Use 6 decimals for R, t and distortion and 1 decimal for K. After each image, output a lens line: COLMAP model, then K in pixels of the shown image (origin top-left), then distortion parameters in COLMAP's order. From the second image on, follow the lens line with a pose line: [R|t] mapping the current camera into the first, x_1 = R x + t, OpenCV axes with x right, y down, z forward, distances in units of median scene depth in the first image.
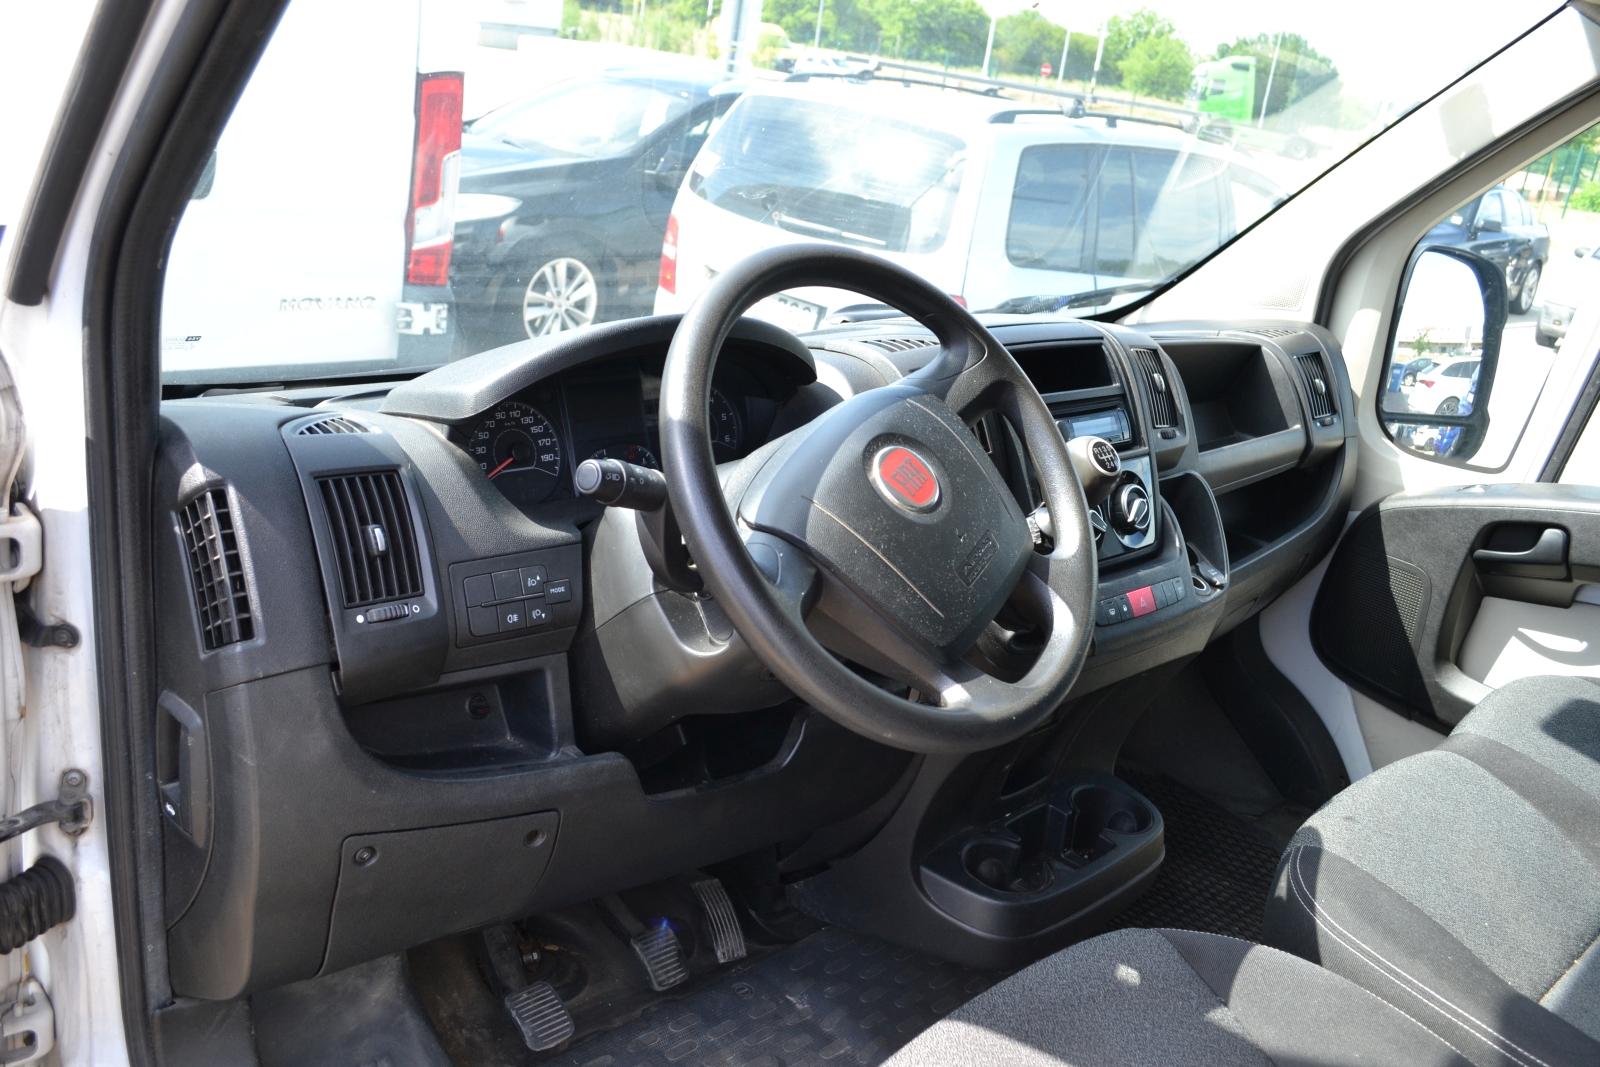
lens RADIAL K [[1410.6, 0, 812.3], [0, 1410.6, 538.9], [0, 0, 1]] dist [-0.055010, -0.028764]
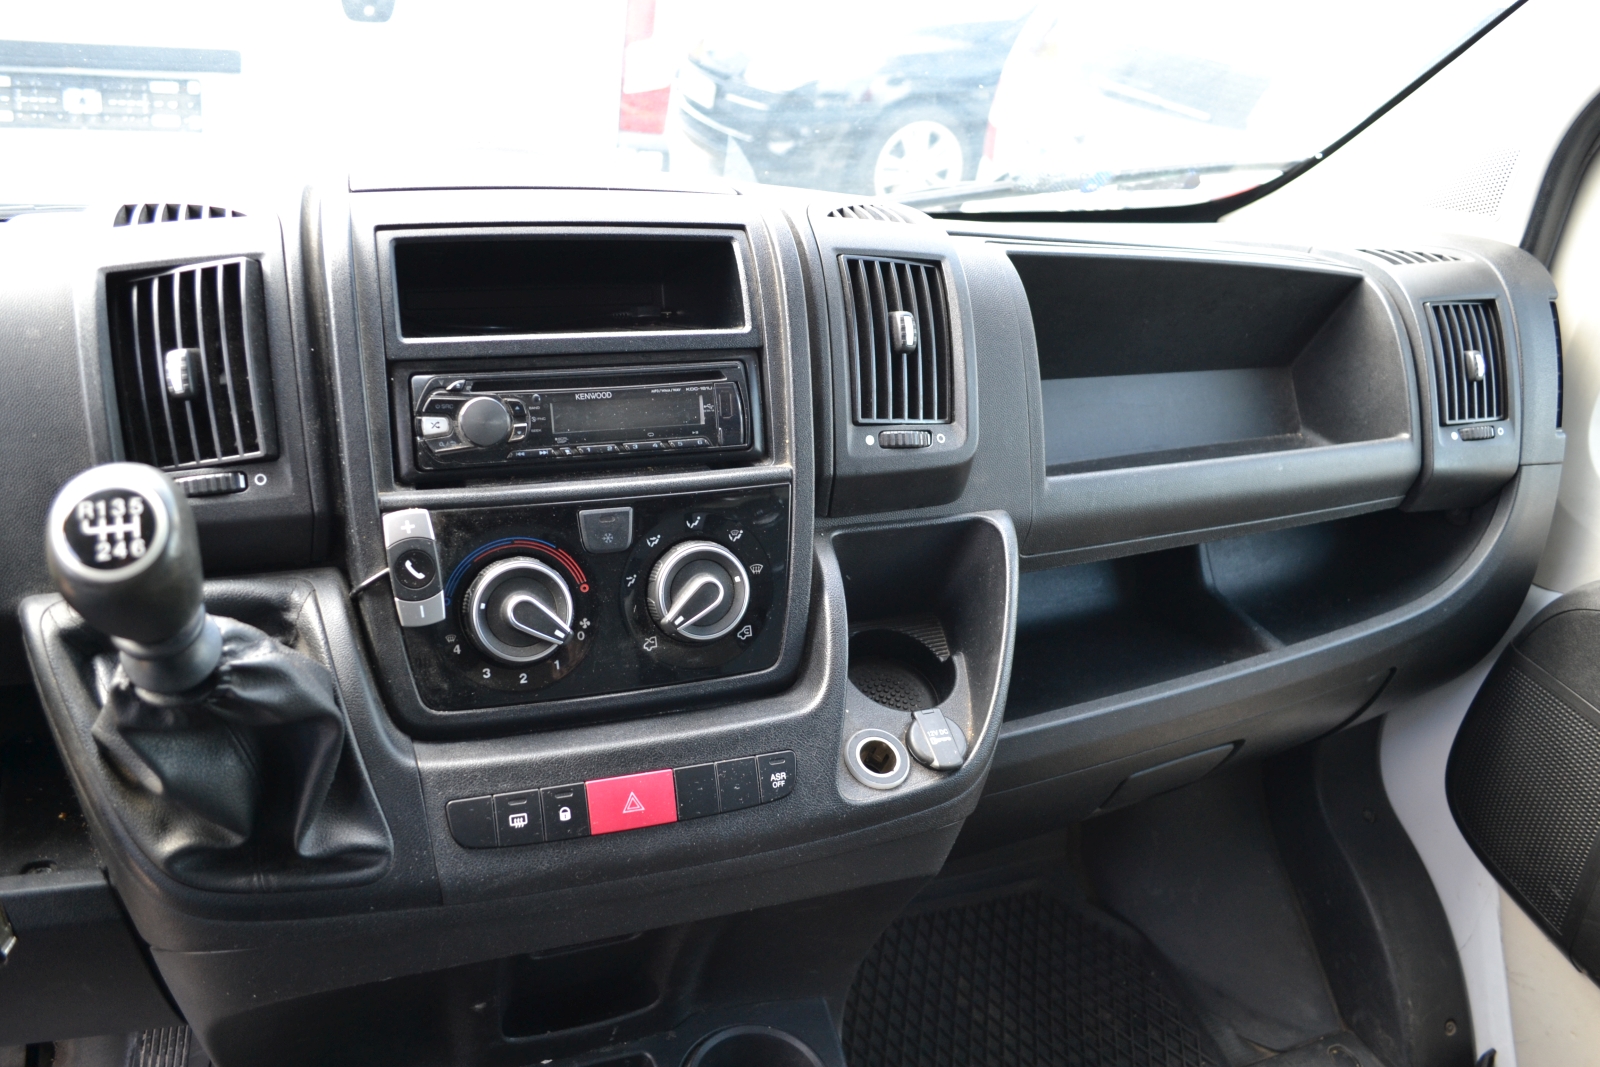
lens RADIAL K [[1282.6, 0, 812.0], [0, 1282.6, 525.7], [0, 0, 1]] dist [-0.091018, 0.022253]
pose [[0.915674, 0.154412, -0.371076, 0.400625], [-0.117286, 0.985728, 0.120763, -0.096275], [0.384428, -0.067057, 0.920716, 0.588302]]
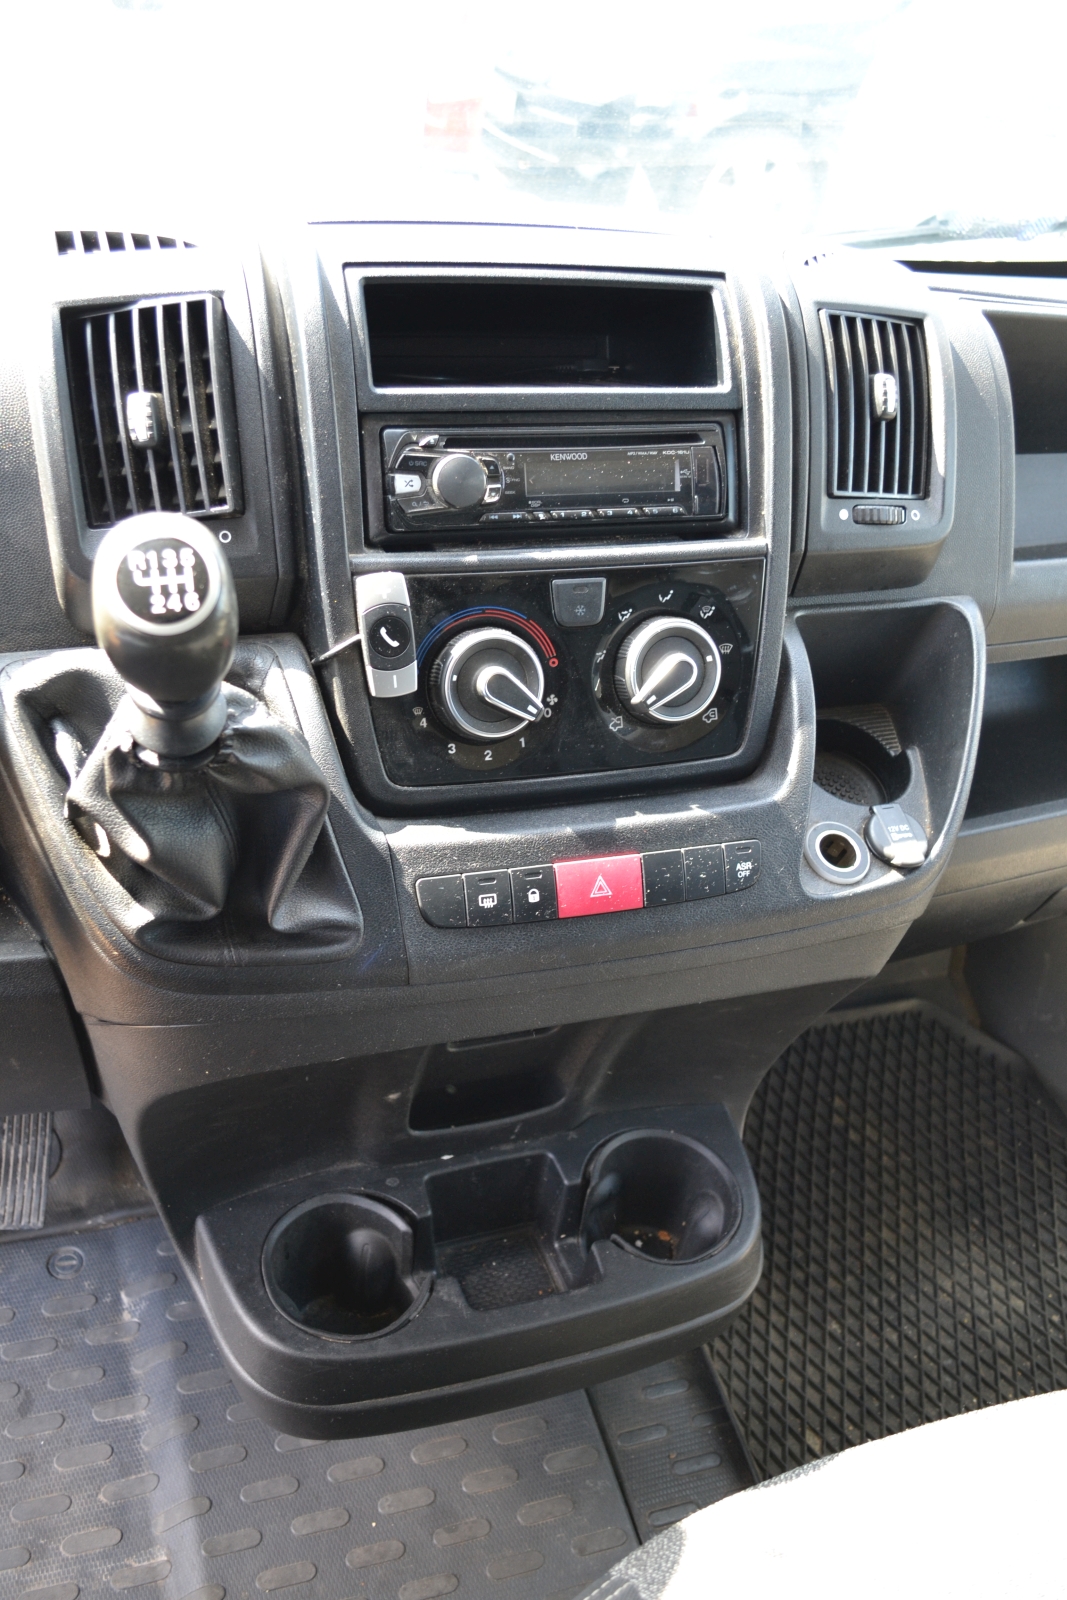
lens RADIAL K [[1445.8, 0, 527.4], [0, 1445.8, 807.6], [0, 0, 1]] dist [-0.082204, 0.034546]
pose [[0.896491, 0.233039, -0.376824, 0.354480], [-0.141753, 0.956658, 0.254385, -0.087119], [0.419773, -0.174638, 0.890669, 0.534948]]
